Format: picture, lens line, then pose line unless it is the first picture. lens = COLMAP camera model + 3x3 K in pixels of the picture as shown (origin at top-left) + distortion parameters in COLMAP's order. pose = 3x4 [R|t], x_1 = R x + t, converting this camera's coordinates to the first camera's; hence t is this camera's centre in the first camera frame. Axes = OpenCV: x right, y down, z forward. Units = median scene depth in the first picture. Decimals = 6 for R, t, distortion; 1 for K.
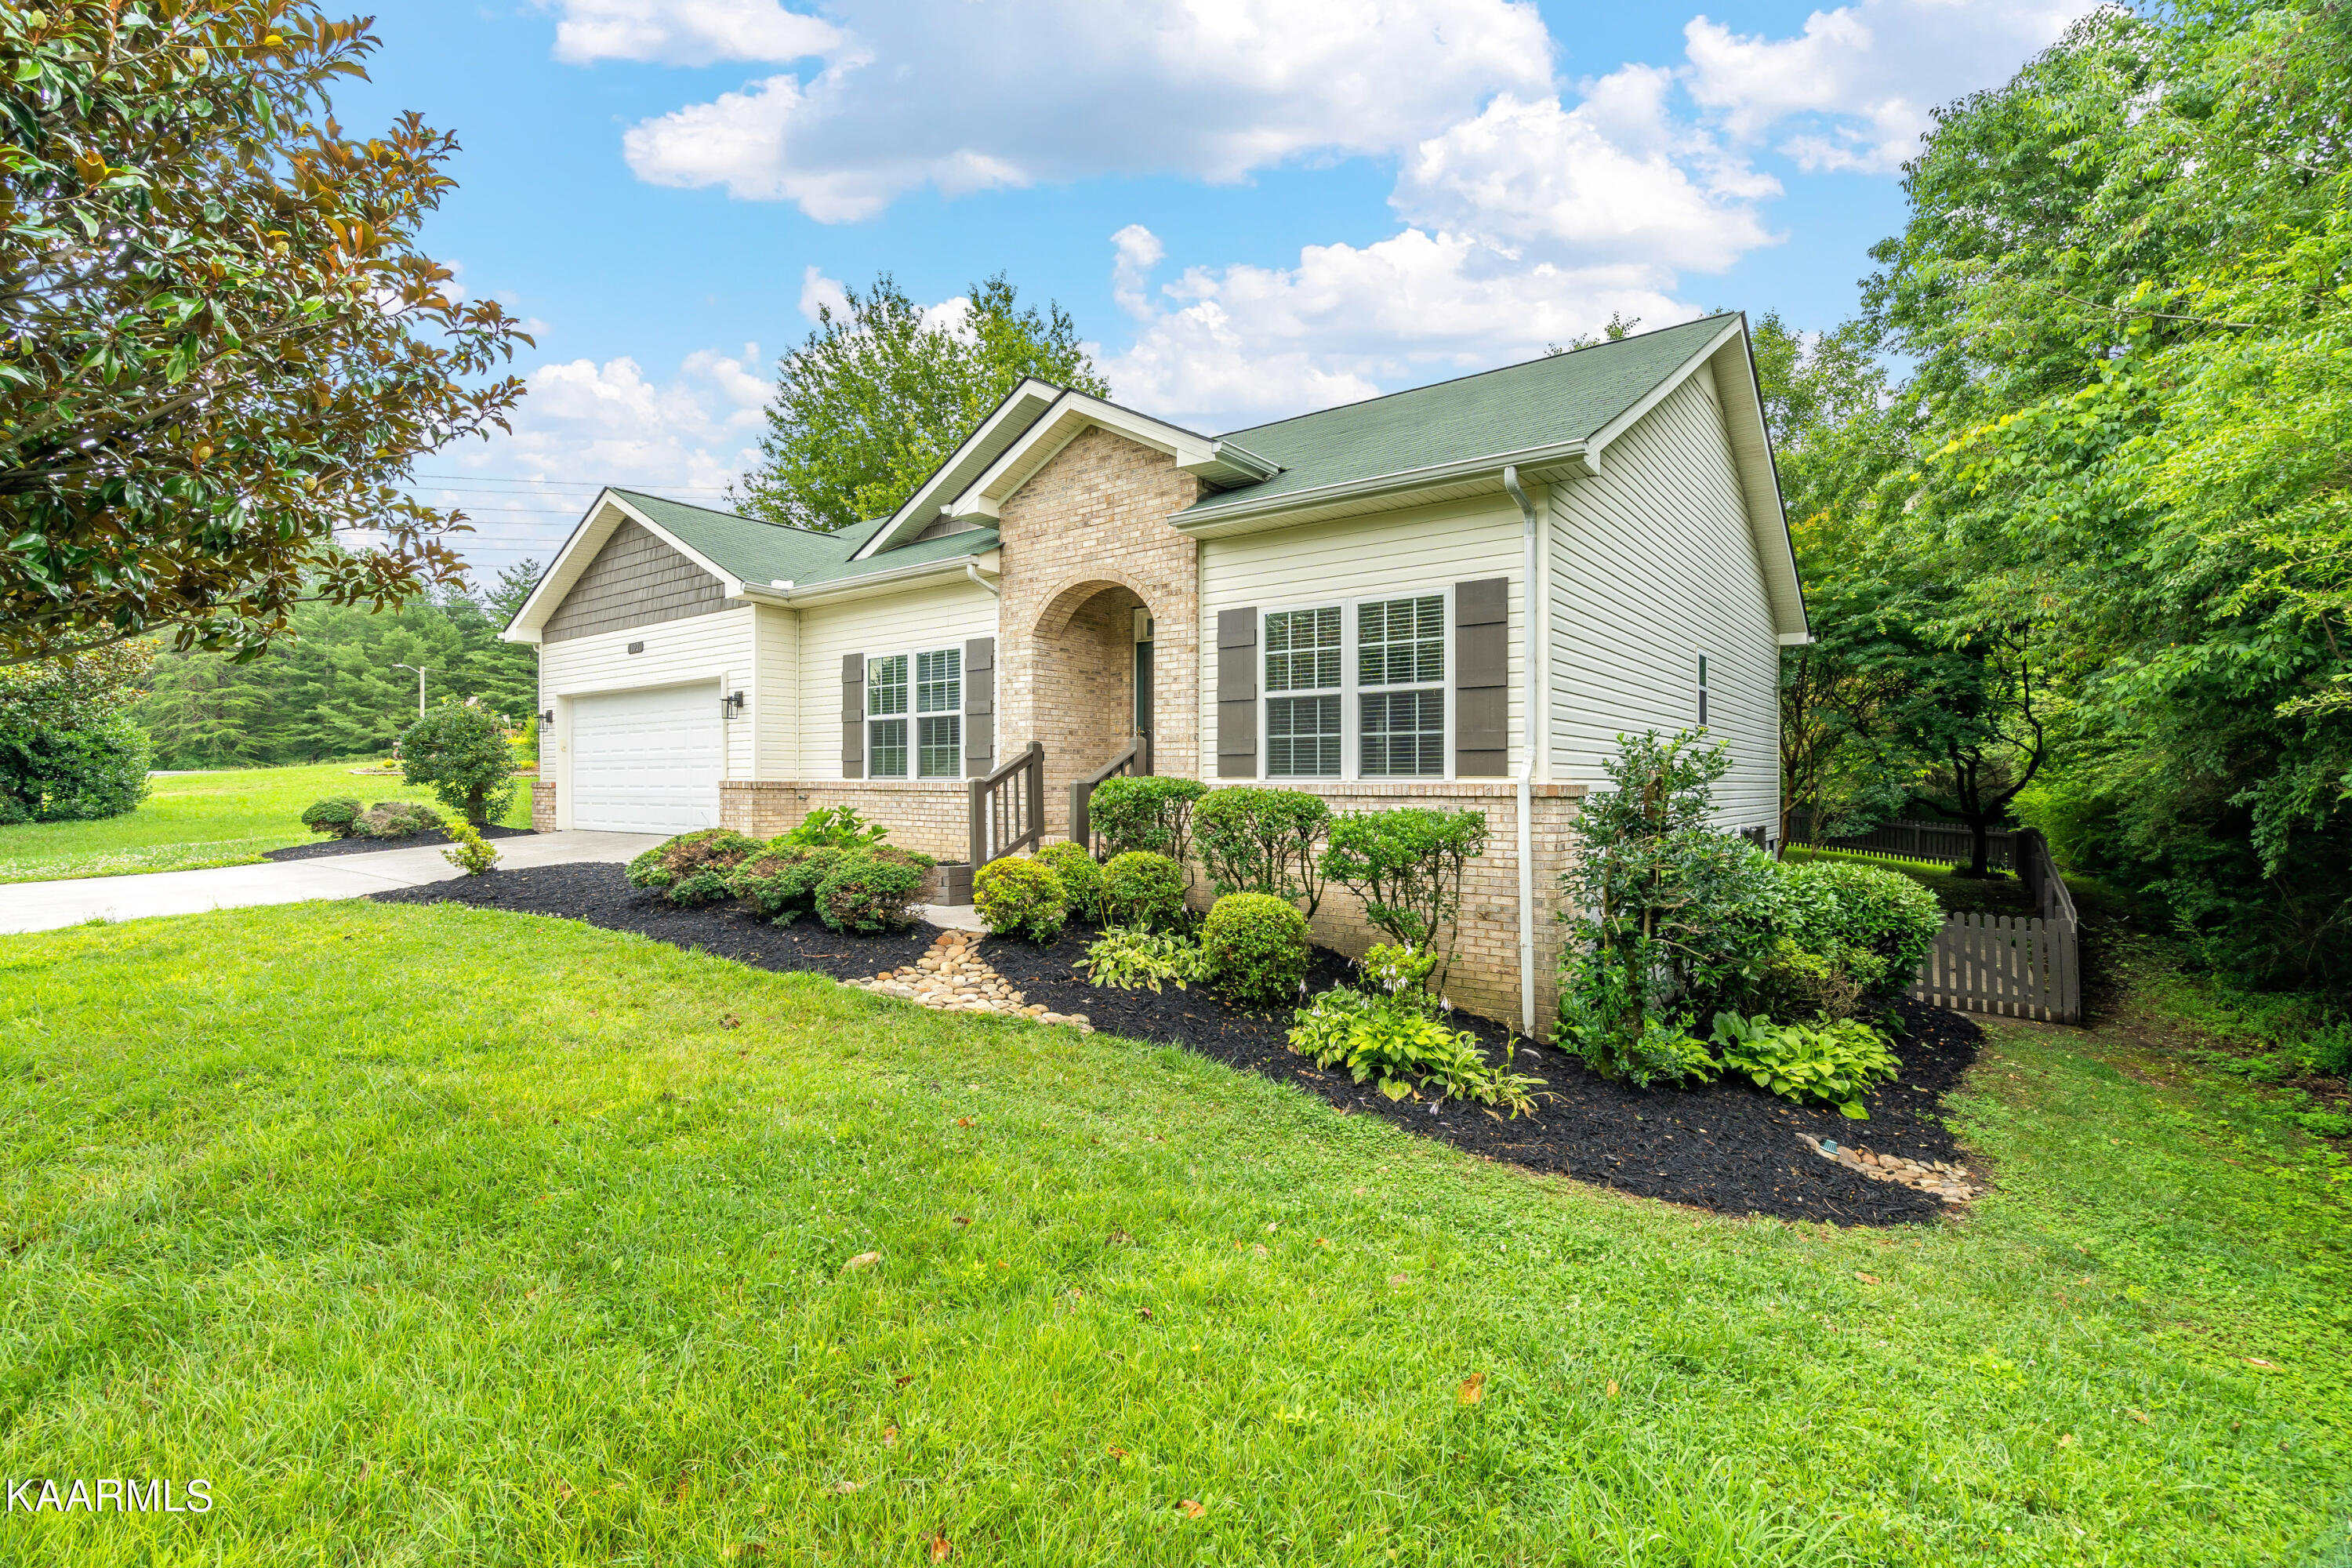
lens RADIAL K [[1085.2, 0, 1176.0], [0, 1085.2, 784.0], [0, 0, 1]] dist [-0.061639, 0.000069]
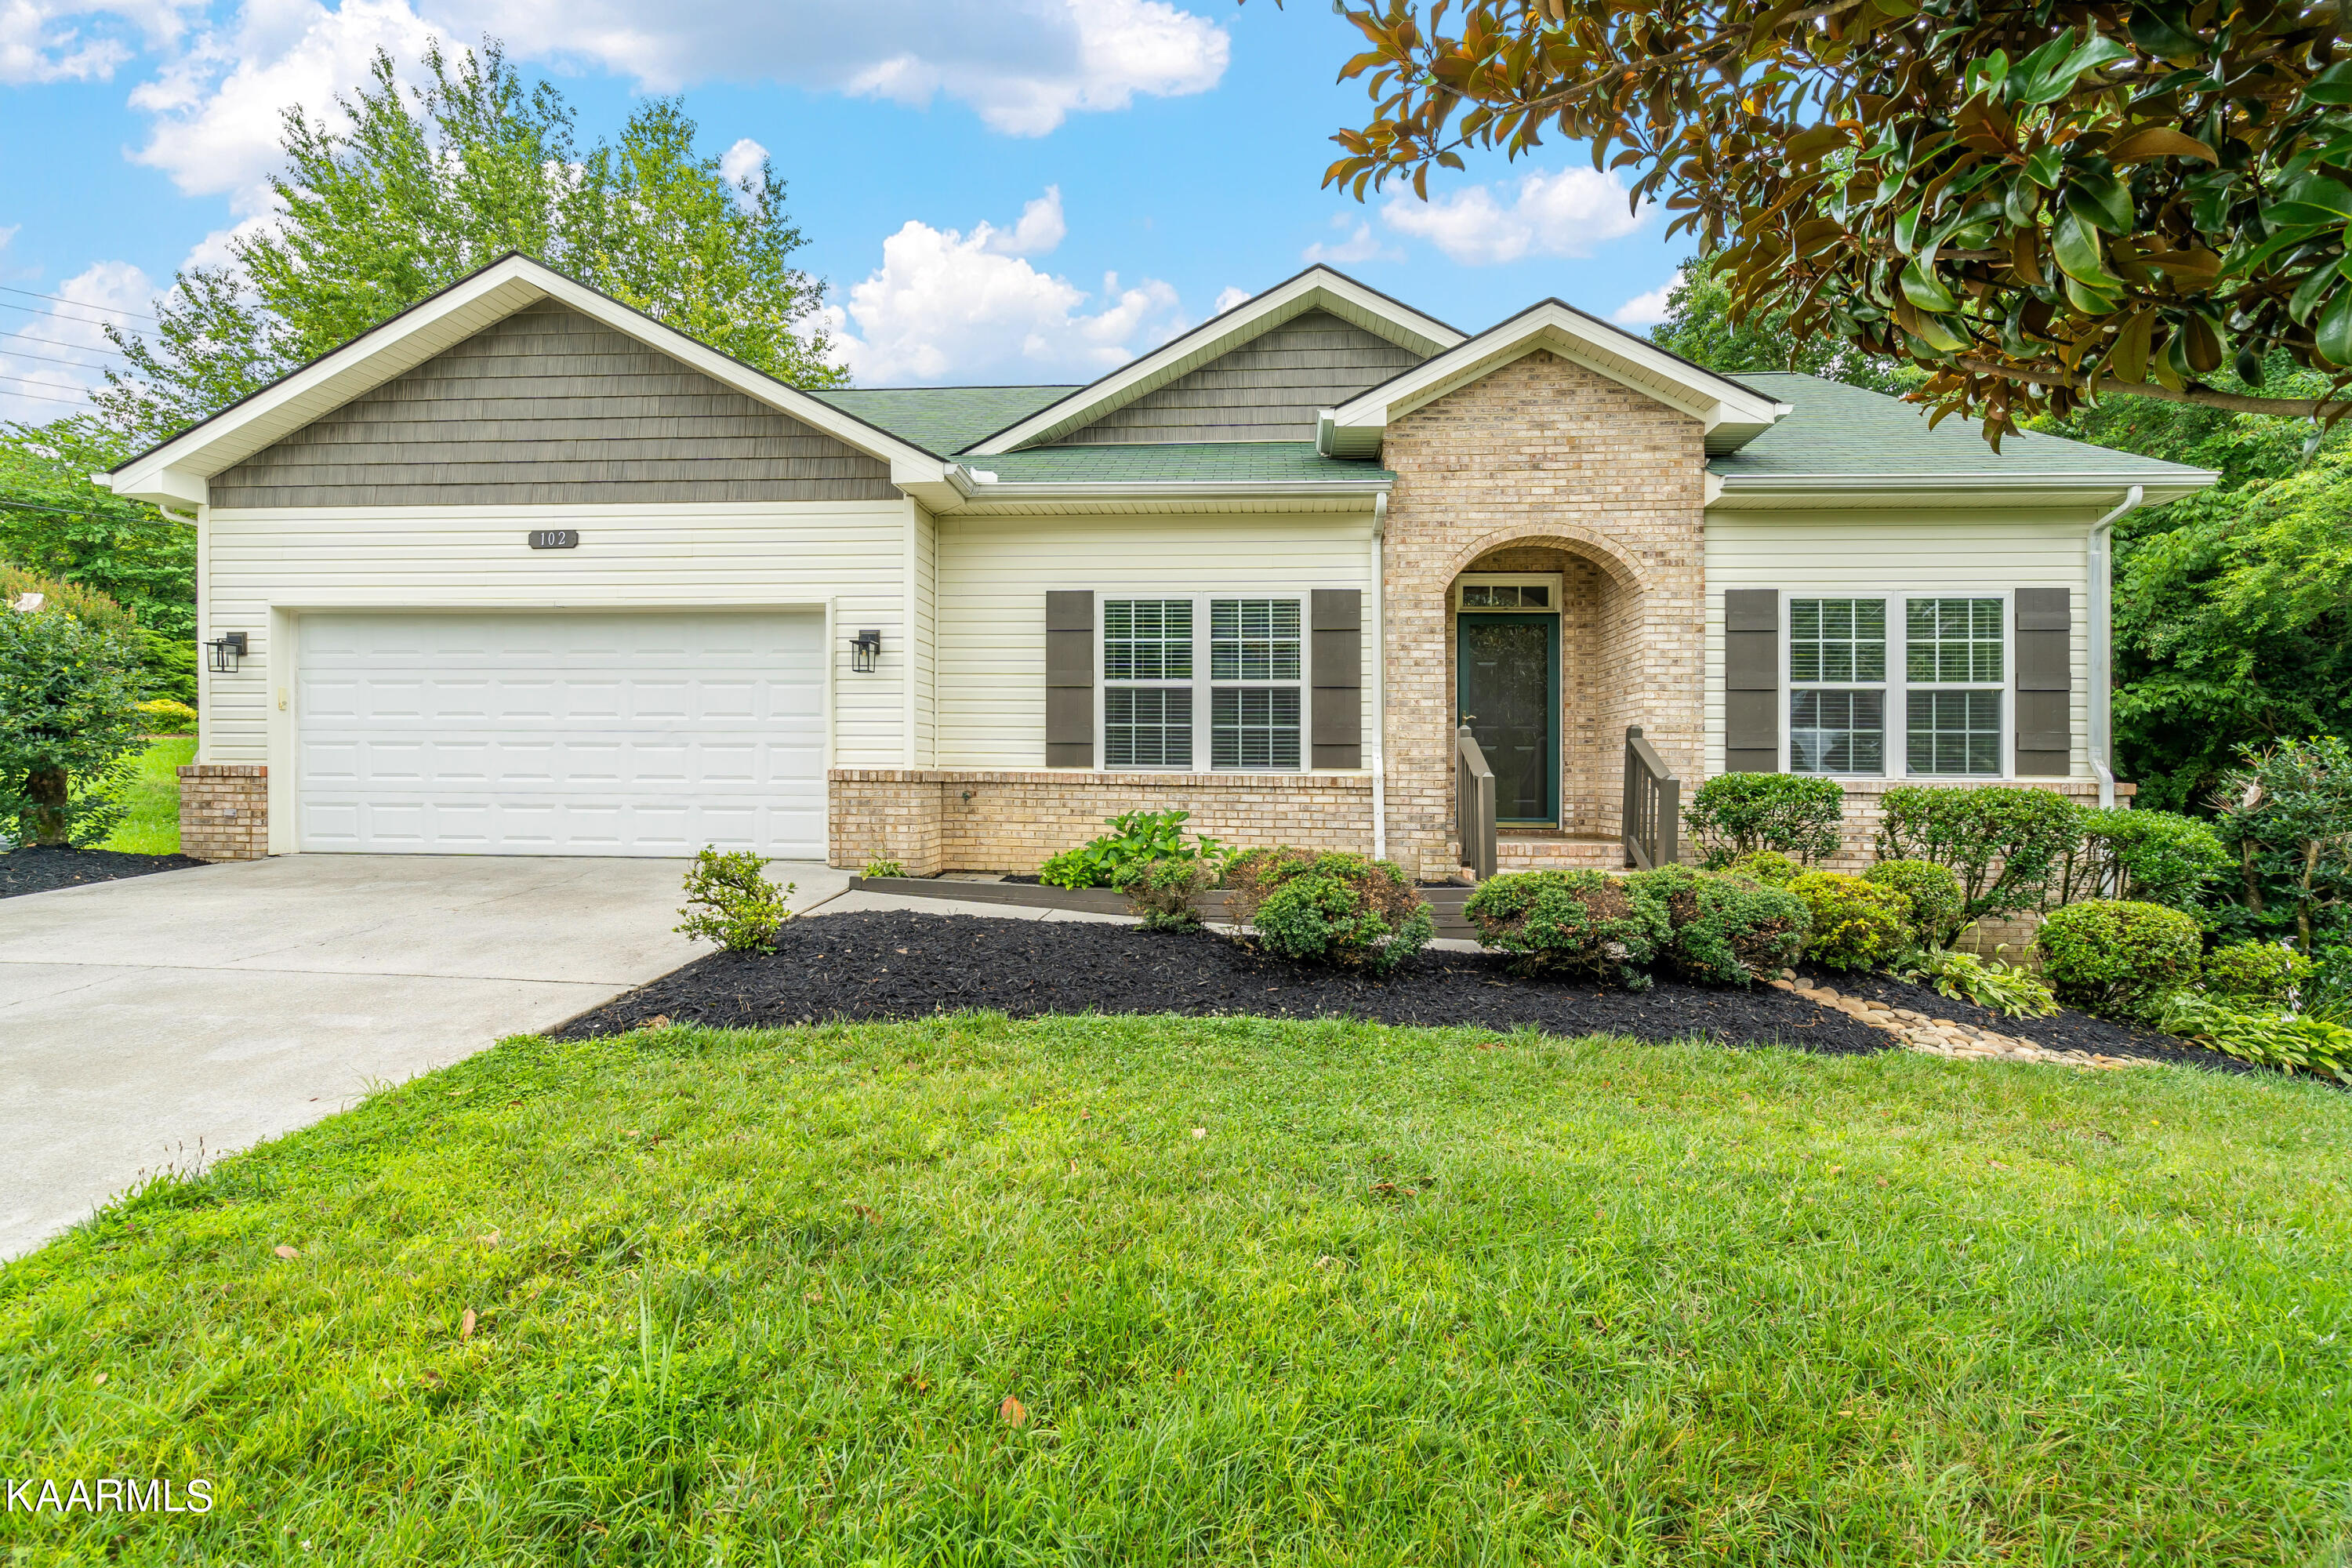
lens RADIAL K [[950.8, 0, 1176.0], [0, 950.8, 784.0], [0, 0, 1]] dist [-0.016060, 0.000132]
pose [[0.838675, 0.000555, 0.544632, -0.600526], [-0.007480, 0.999917, 0.010500, -0.001131], [-0.544581, -0.012881, 0.838609, 0.450003]]
